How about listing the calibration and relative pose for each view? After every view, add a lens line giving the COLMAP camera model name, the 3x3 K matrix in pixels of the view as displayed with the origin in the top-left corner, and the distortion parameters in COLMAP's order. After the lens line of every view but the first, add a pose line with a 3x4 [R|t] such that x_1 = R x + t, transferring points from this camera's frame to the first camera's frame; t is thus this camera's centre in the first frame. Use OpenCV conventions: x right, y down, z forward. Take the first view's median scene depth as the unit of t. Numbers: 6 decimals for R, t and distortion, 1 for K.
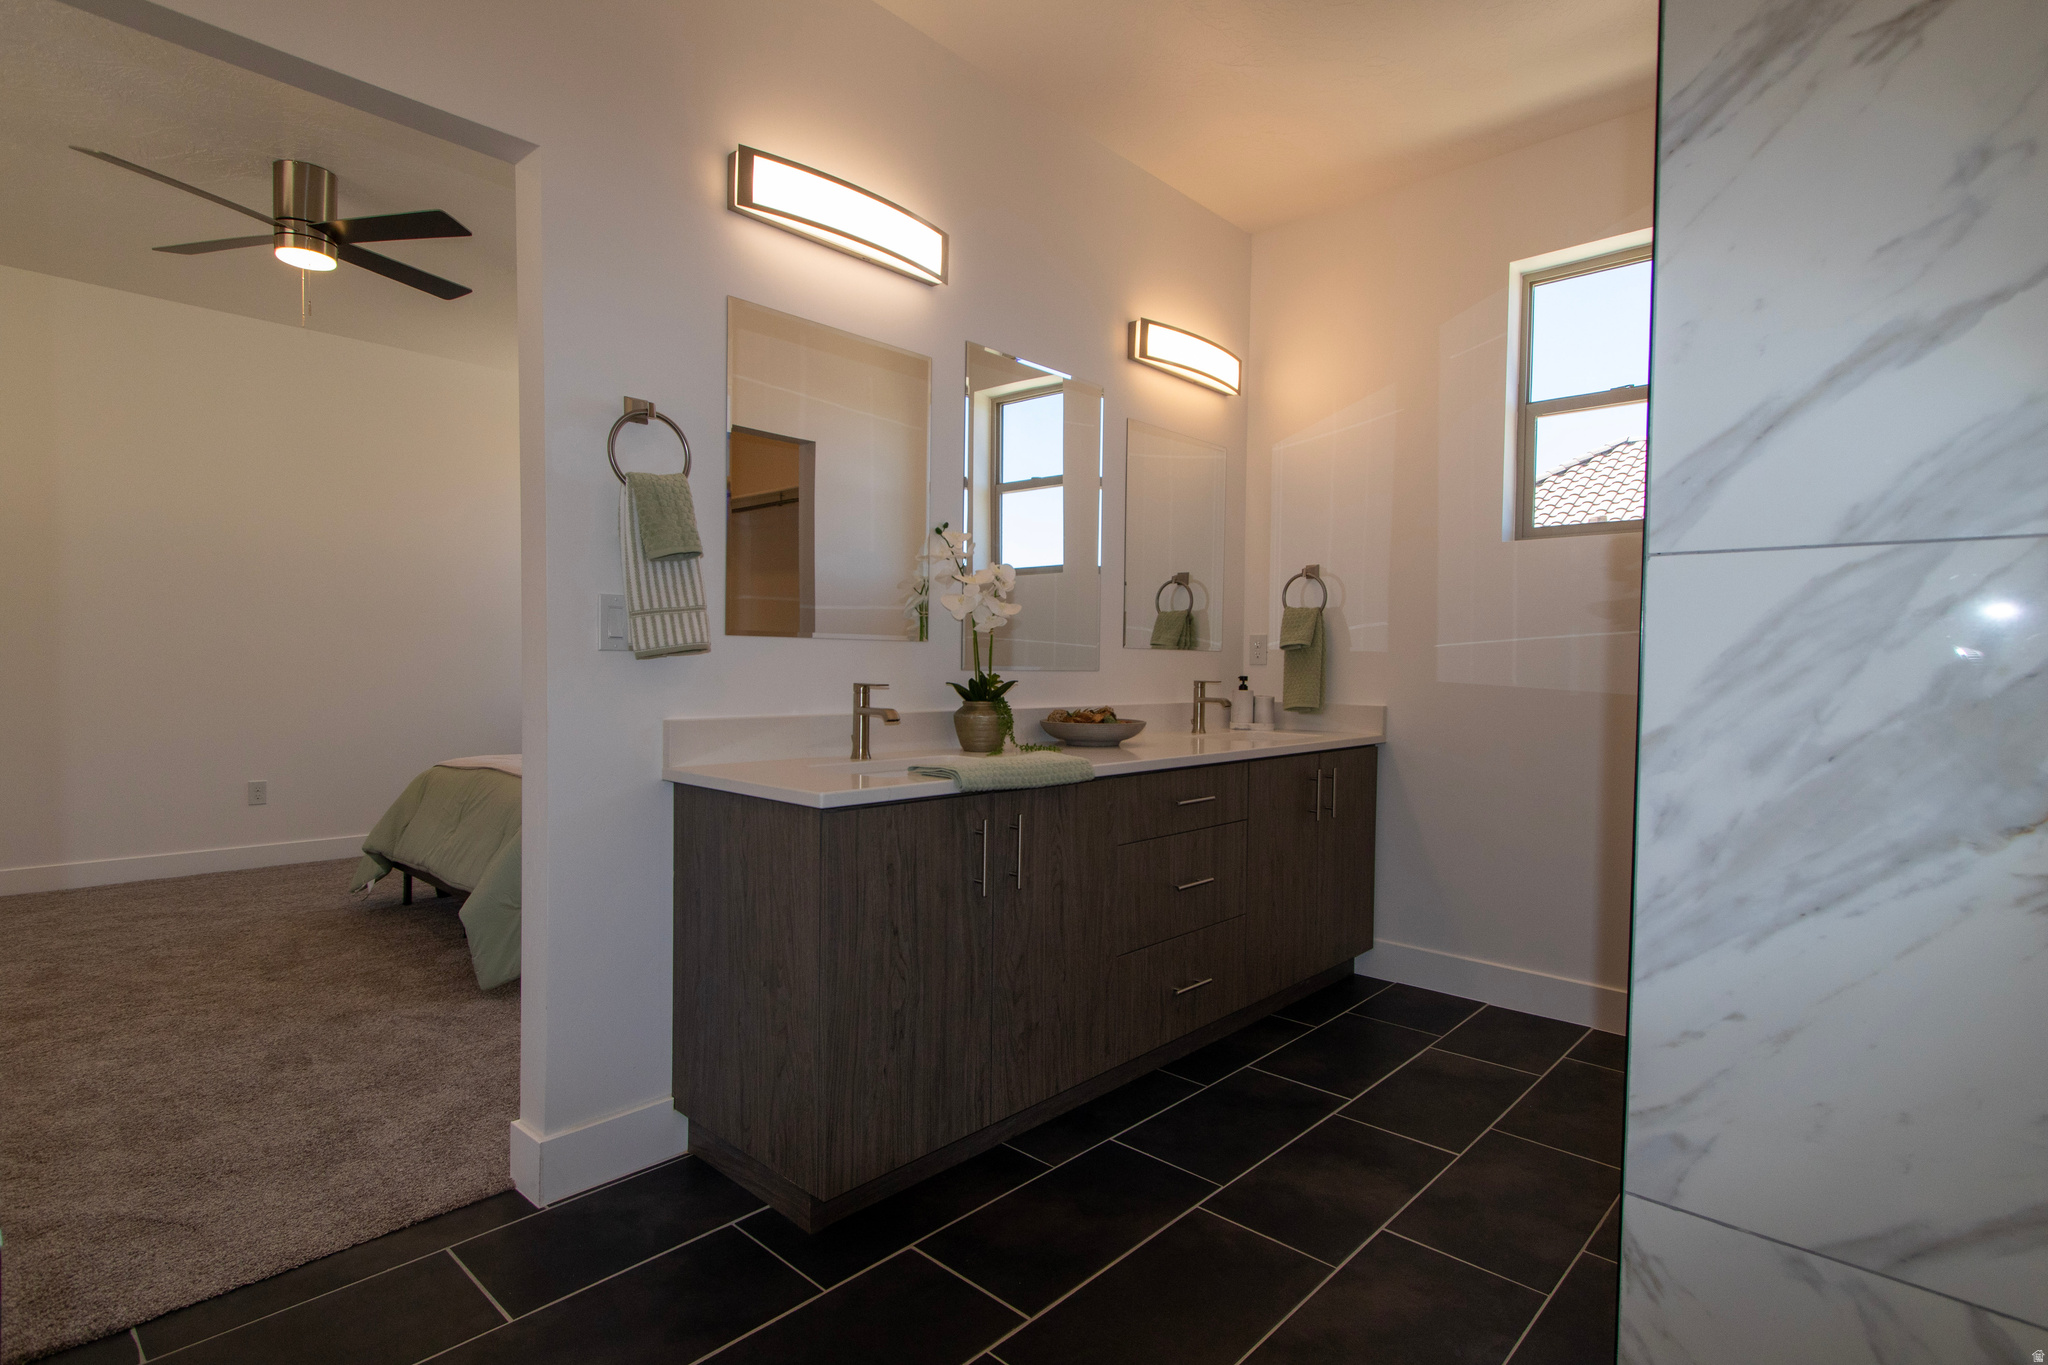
lens RADIAL K [[1021.3, 0, 1034.8], [0, 1021.3, 679.1], [0, 0, 1]] dist [-0.001386, -0.000771]
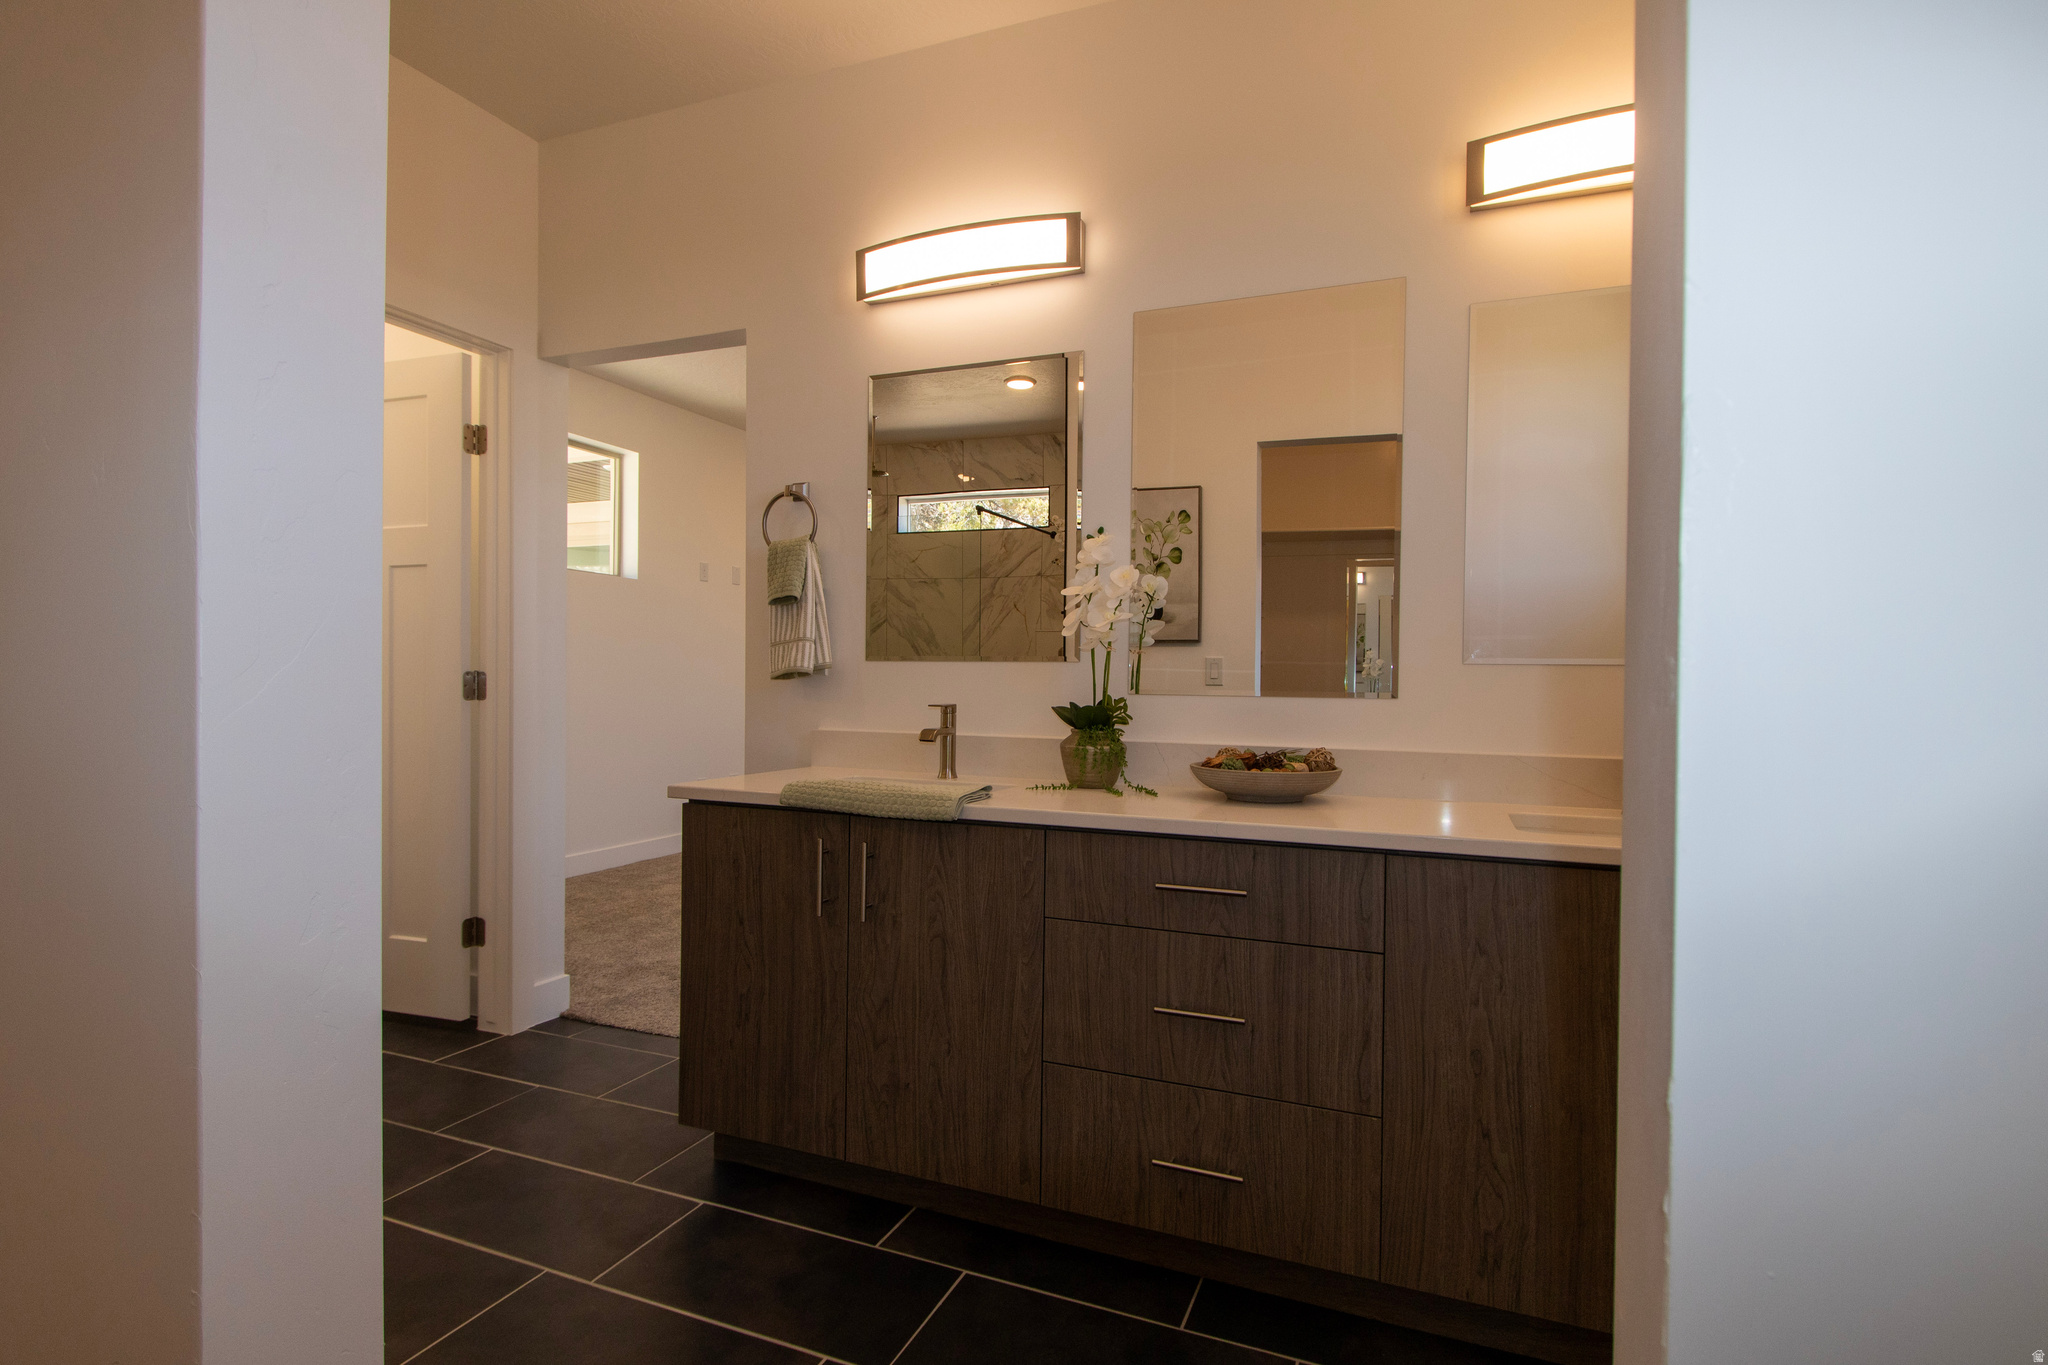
lens RADIAL K [[1021.3, 0, 1022.3], [0, 1021.3, 689.8], [0, 0, 1]] dist [-0.001386, -0.000771]
pose [[0.331681, -0.007057, -0.943365, 0.810185], [-0.025476, 0.999540, -0.016434, 0.003641], [0.943047, 0.029484, 0.331349, 0.723797]]
